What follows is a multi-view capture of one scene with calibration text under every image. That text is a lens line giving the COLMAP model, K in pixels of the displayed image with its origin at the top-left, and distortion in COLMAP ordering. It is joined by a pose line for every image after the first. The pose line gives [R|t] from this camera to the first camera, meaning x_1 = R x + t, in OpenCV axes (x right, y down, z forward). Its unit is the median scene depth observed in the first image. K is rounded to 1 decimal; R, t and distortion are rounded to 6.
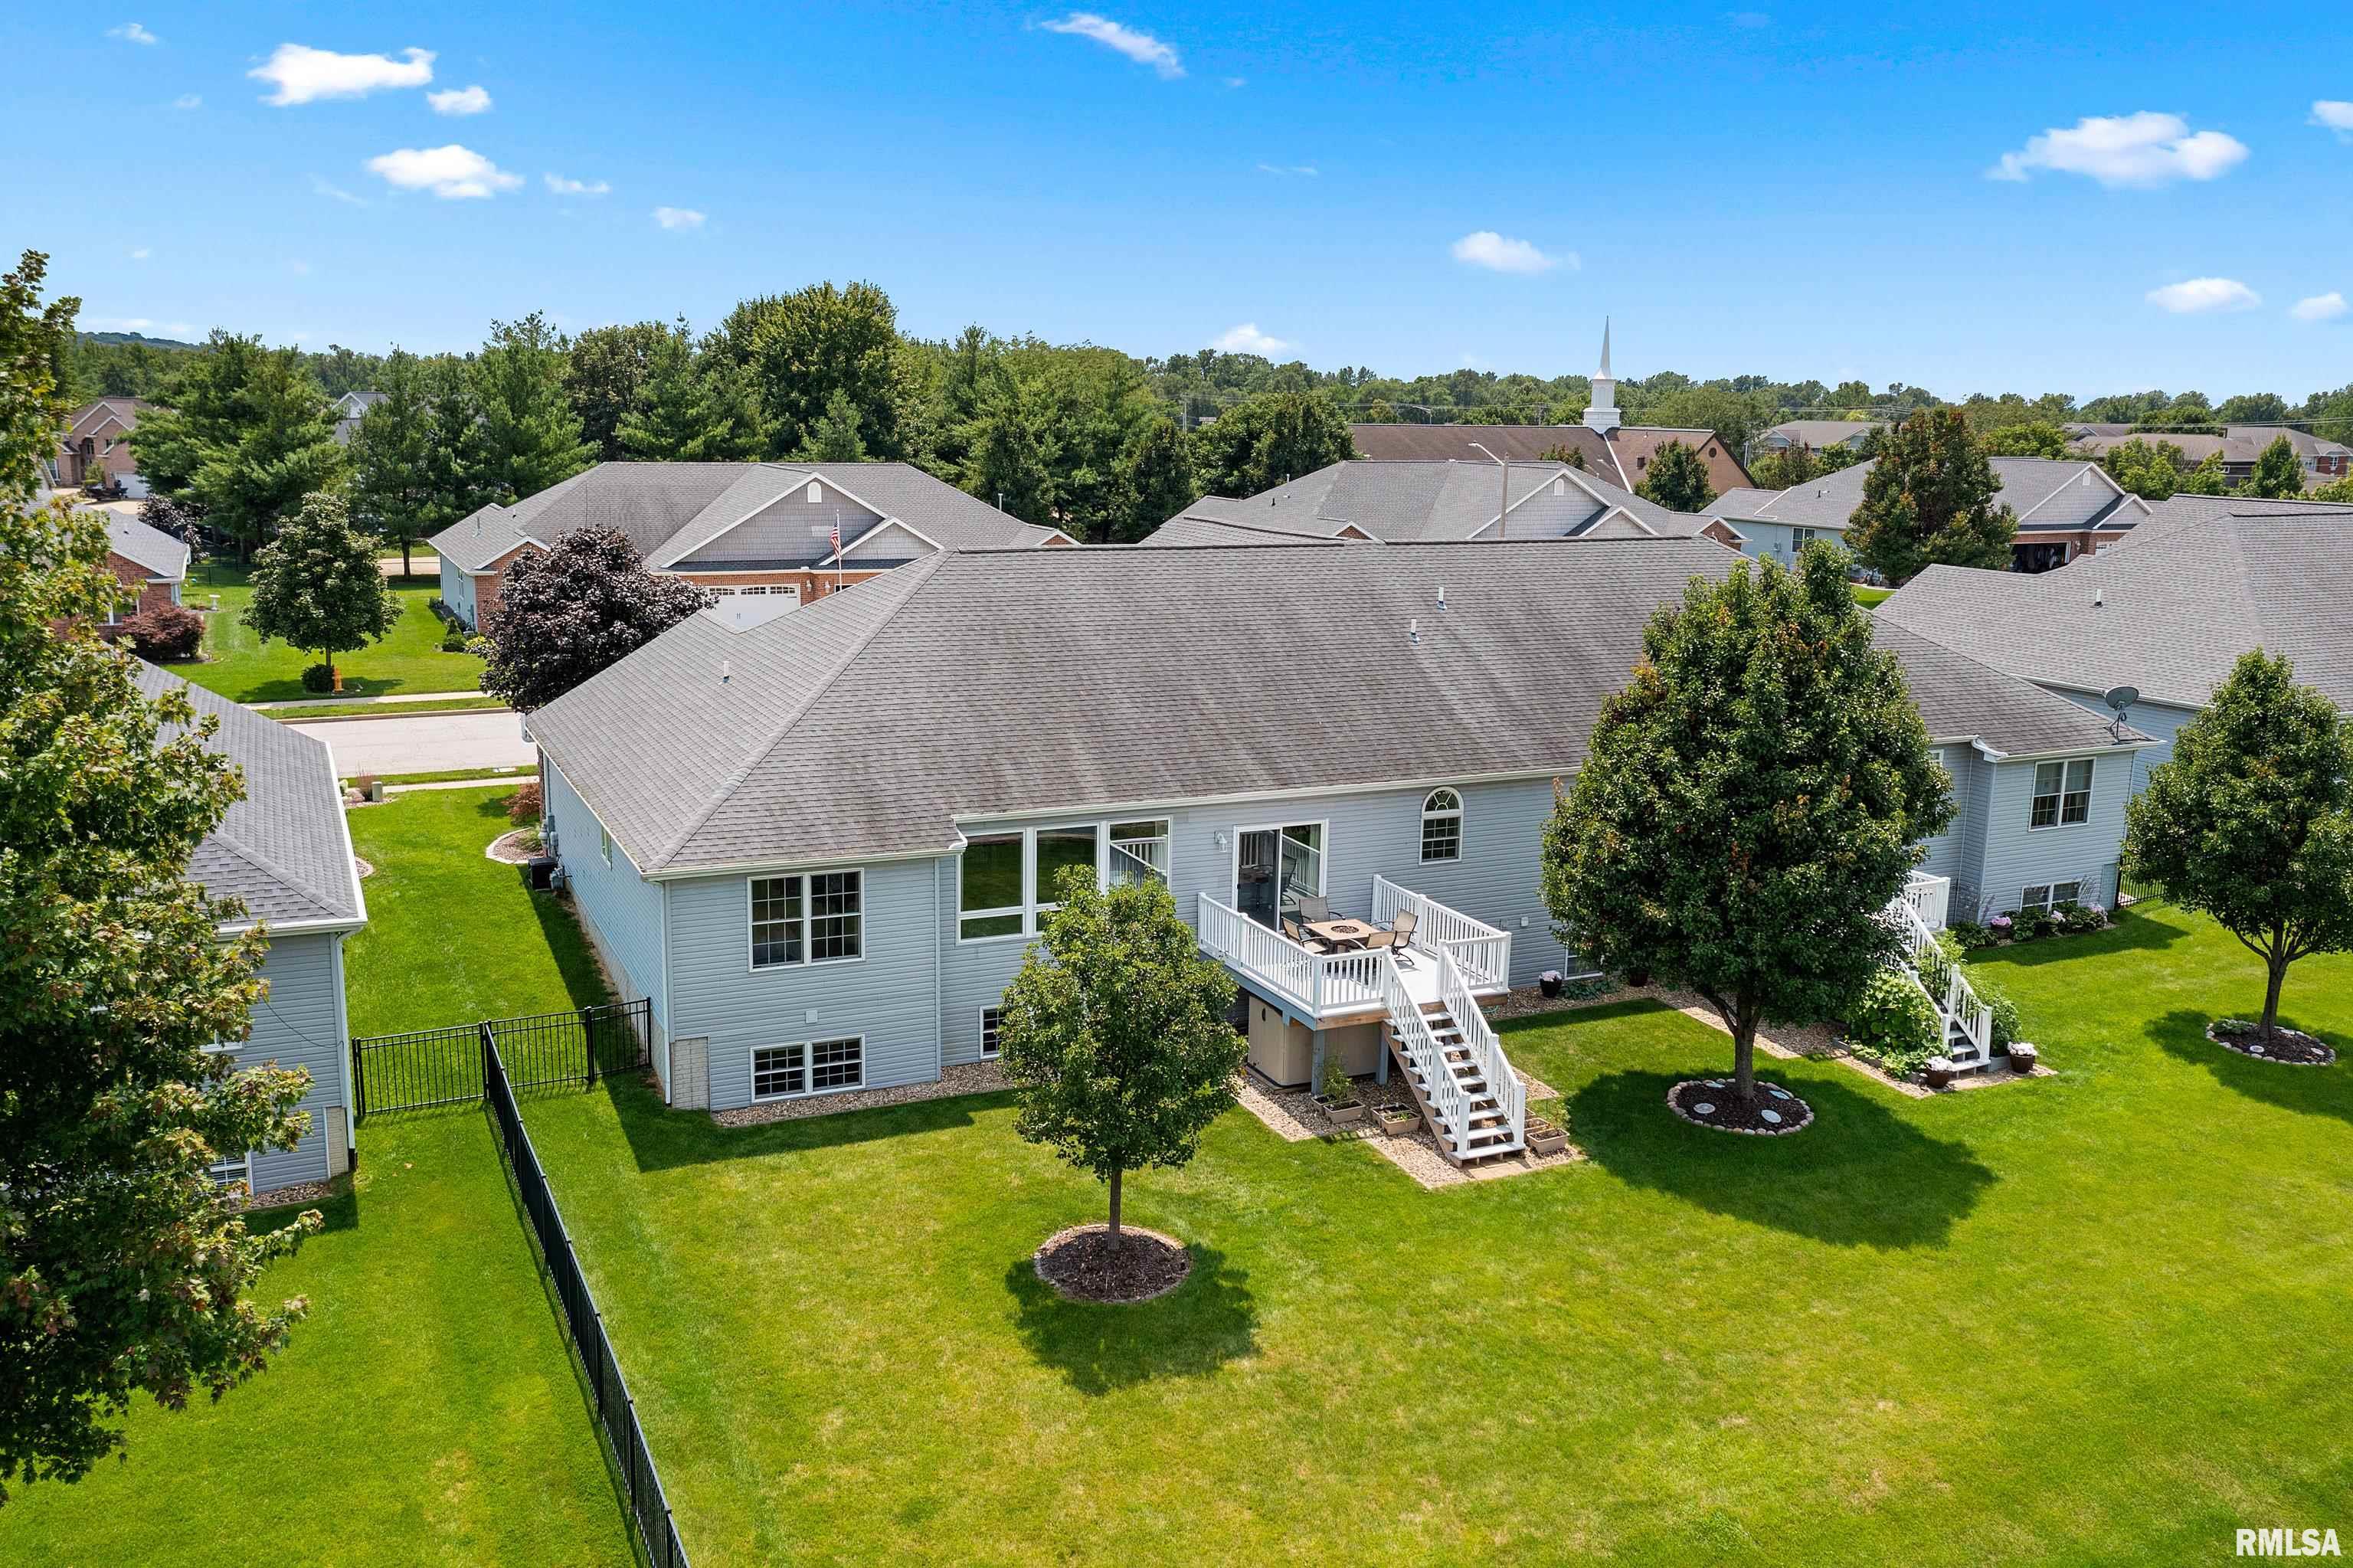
lens RADIAL K [[1874.5, 0, 1151.9], [0, 1874.5, 778.6], [0, 0, 1]] dist [-0.011878, 0.005214]
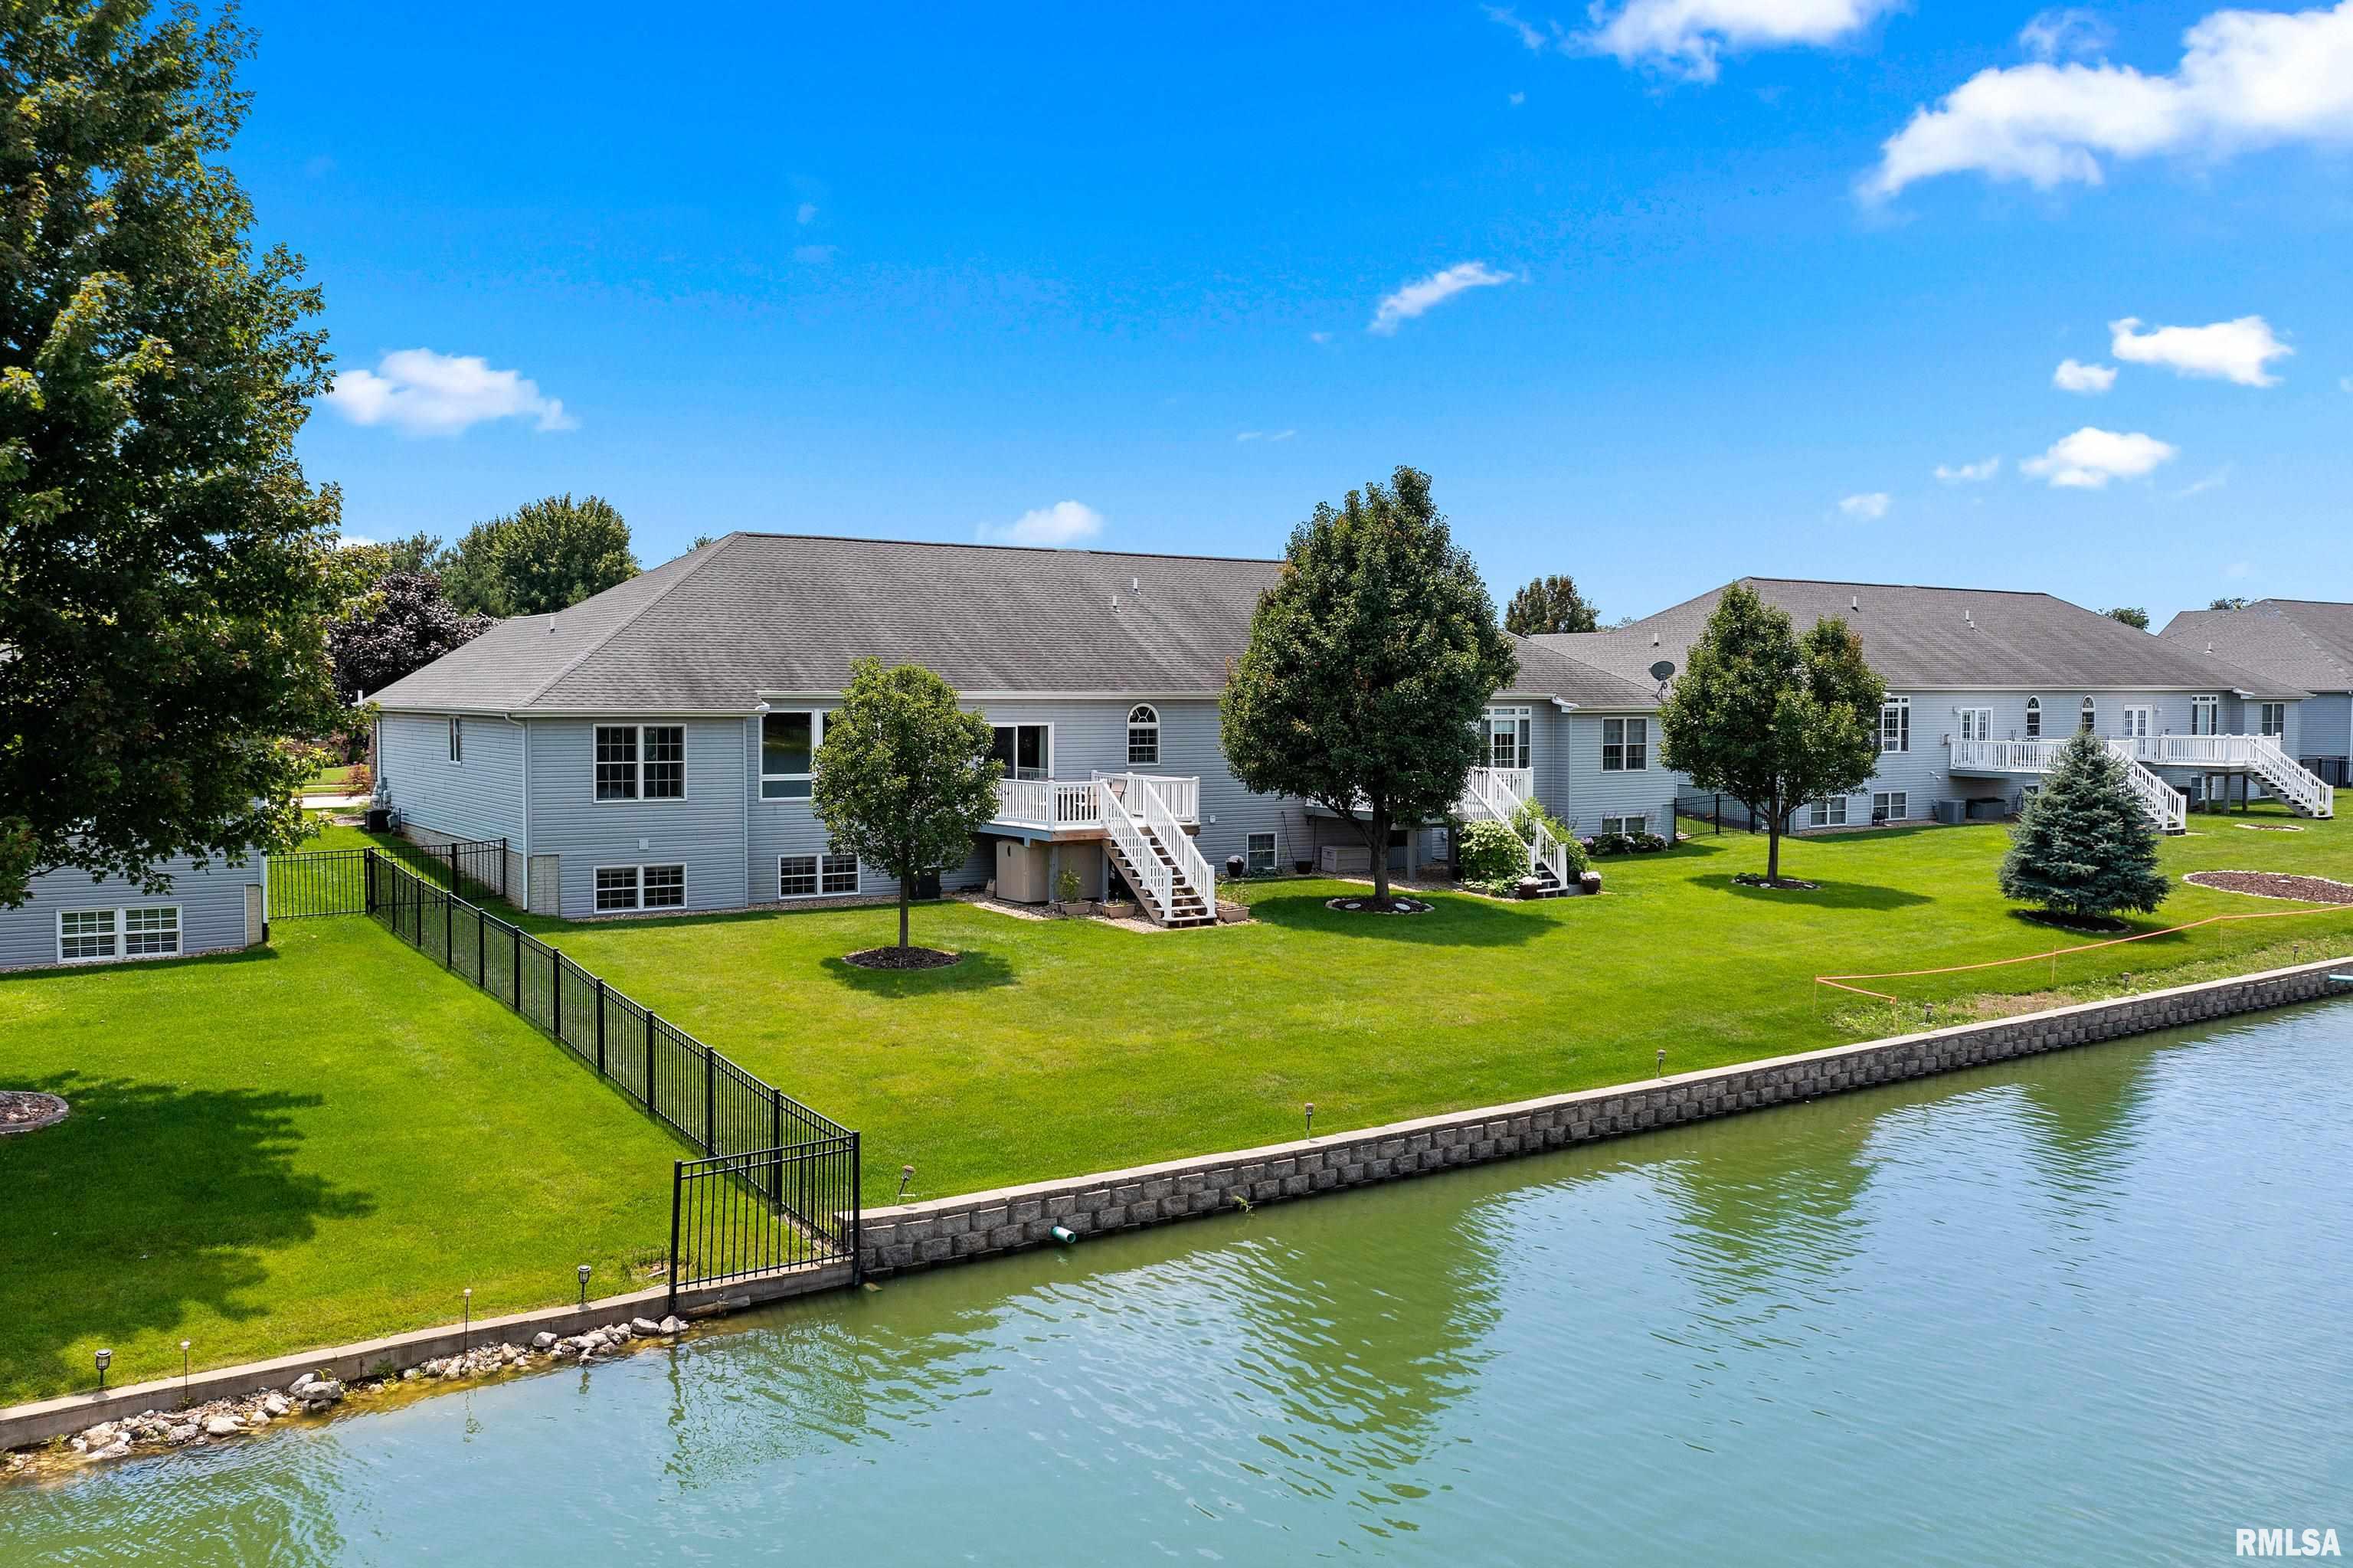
lens RADIAL K [[1846.9, 0, 1150.6], [0, 1846.9, 791.6], [0, 0, 1]] dist [-0.024538, 0.038501]
pose [[0.987435, -0.022520, 0.156412, -0.040241], [0.045398, 0.988496, -0.144272, 0.276175], [-0.151364, 0.149560, 0.977098, -0.235226]]
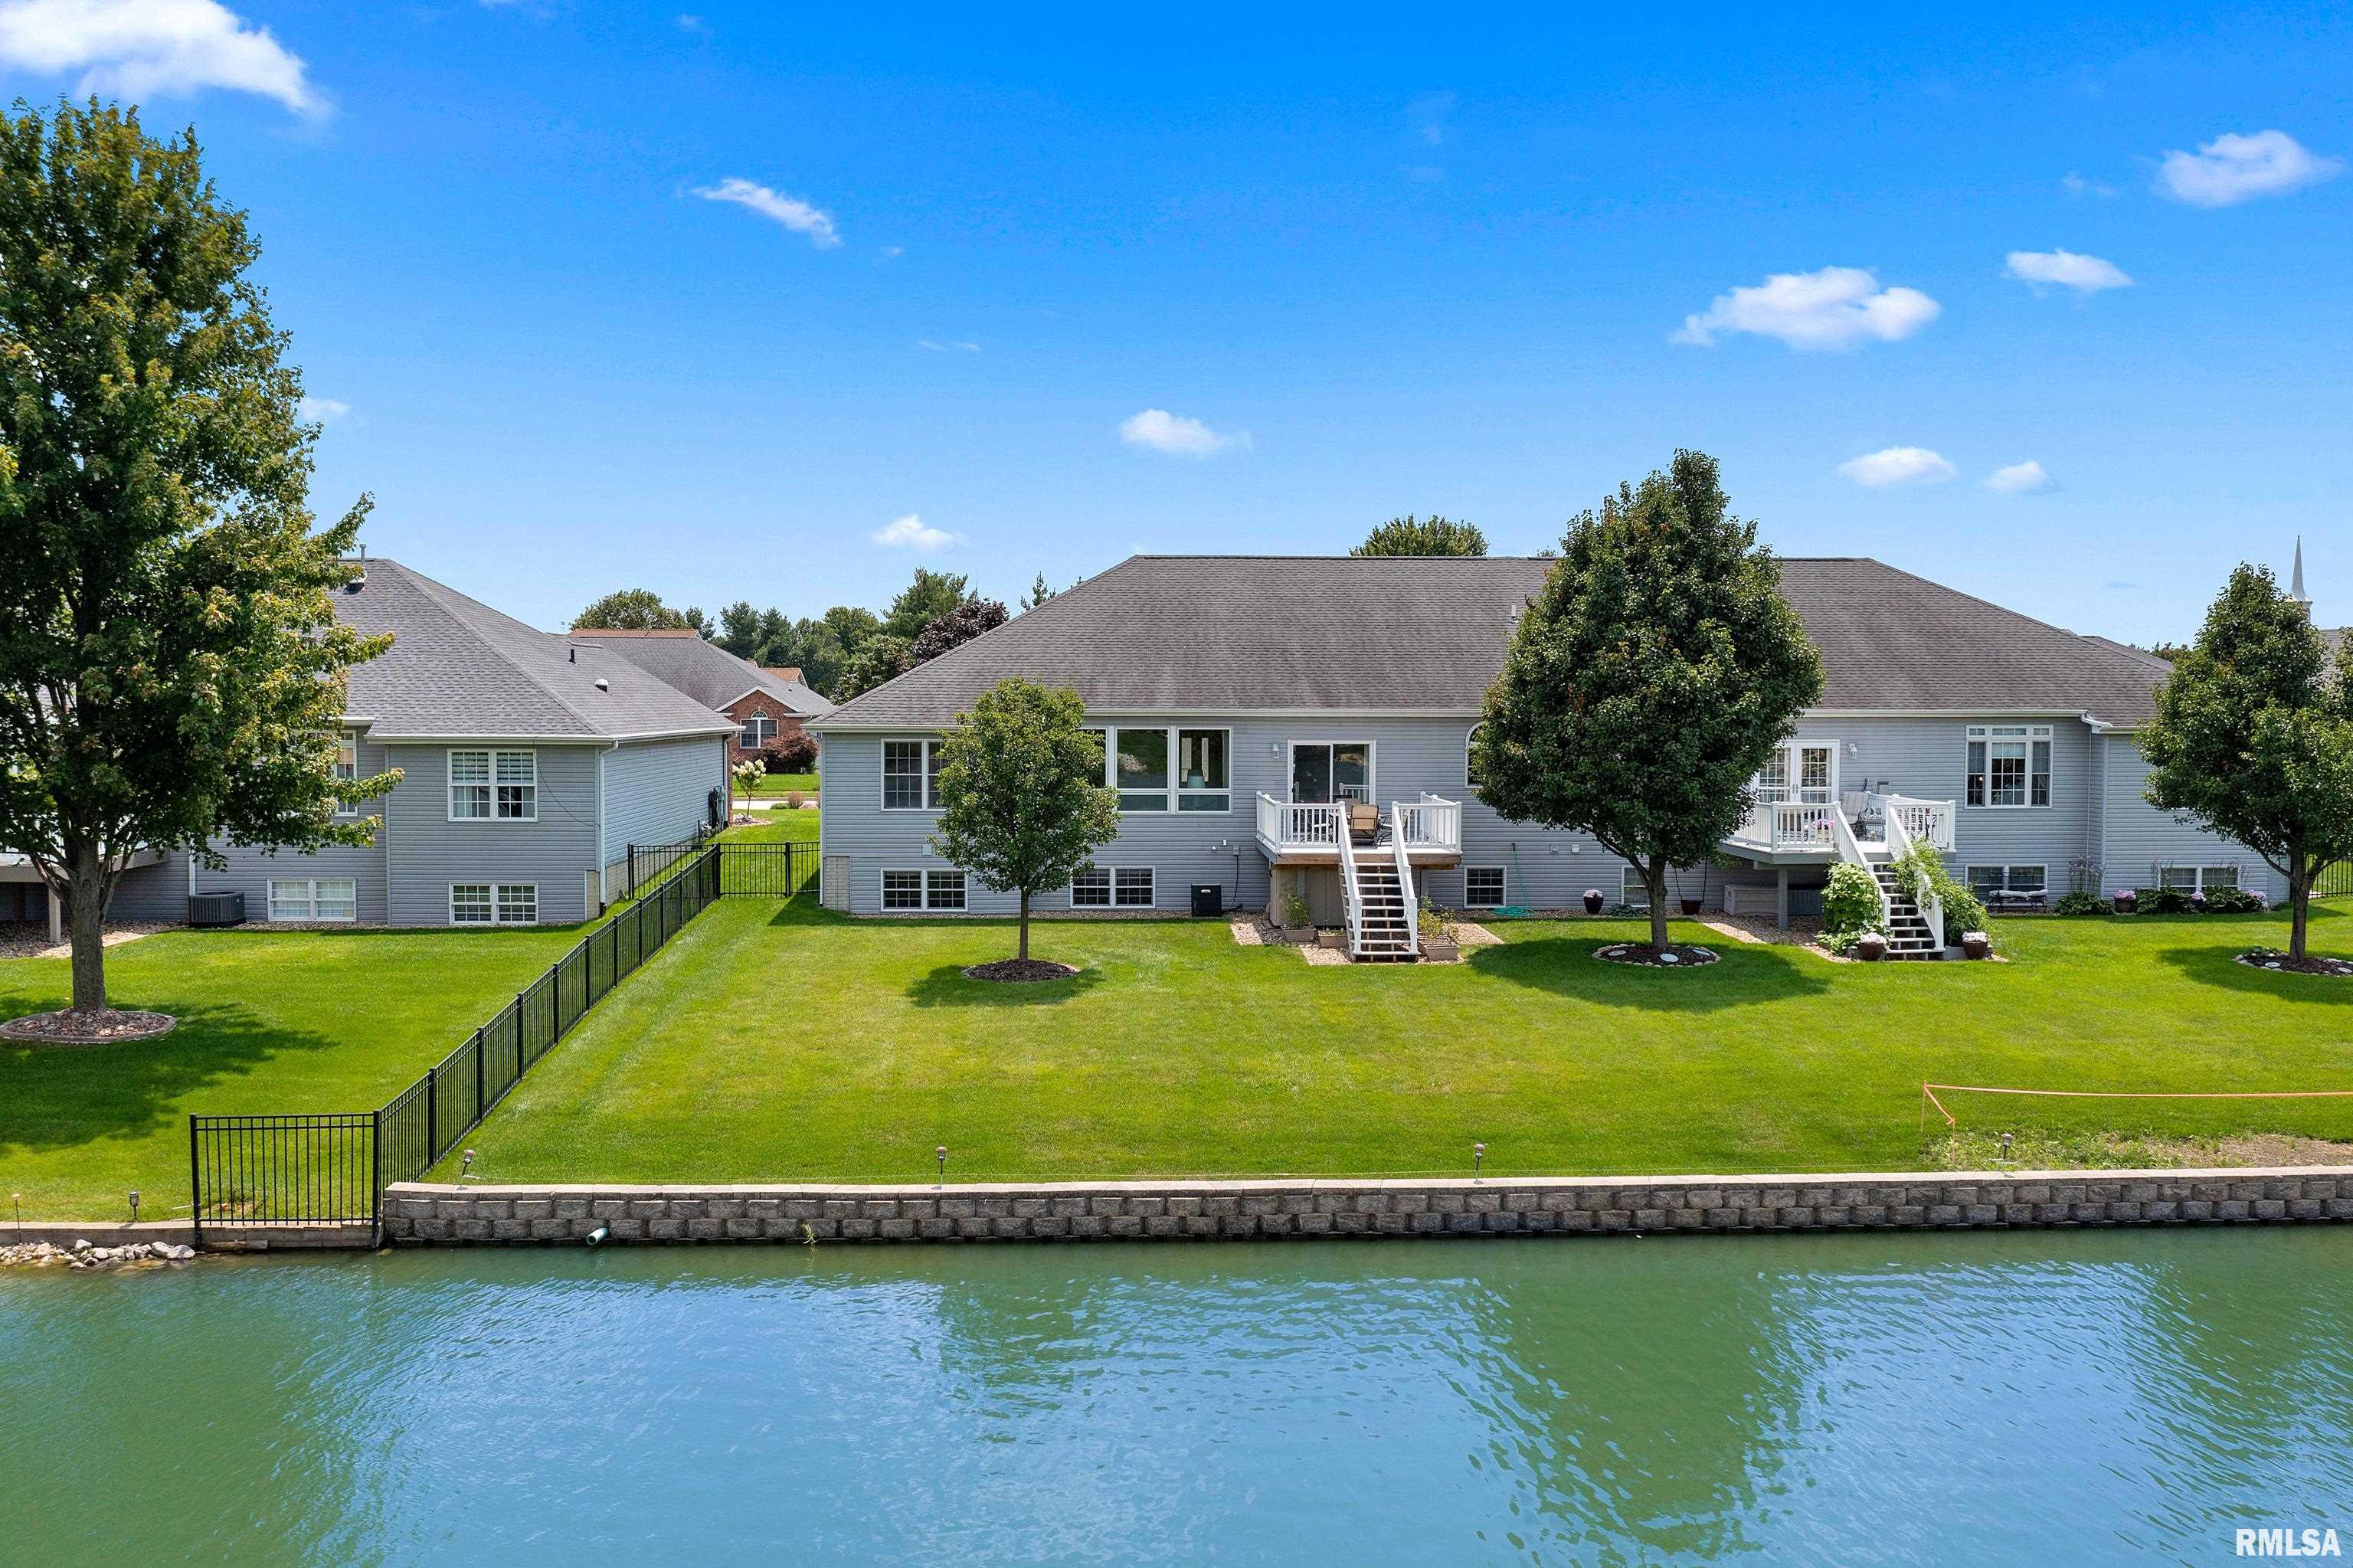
lens RADIAL K [[1843.9, 0, 1176.5], [0, 1843.9, 784.0], [0, 0, 1]] dist [-0.016517, 0.009216]
pose [[0.921589, 0.001192, -0.388165, 0.483834], [-0.063262, 0.987086, -0.147168, 0.256923], [0.382977, 0.160184, 0.909764, -0.137083]]
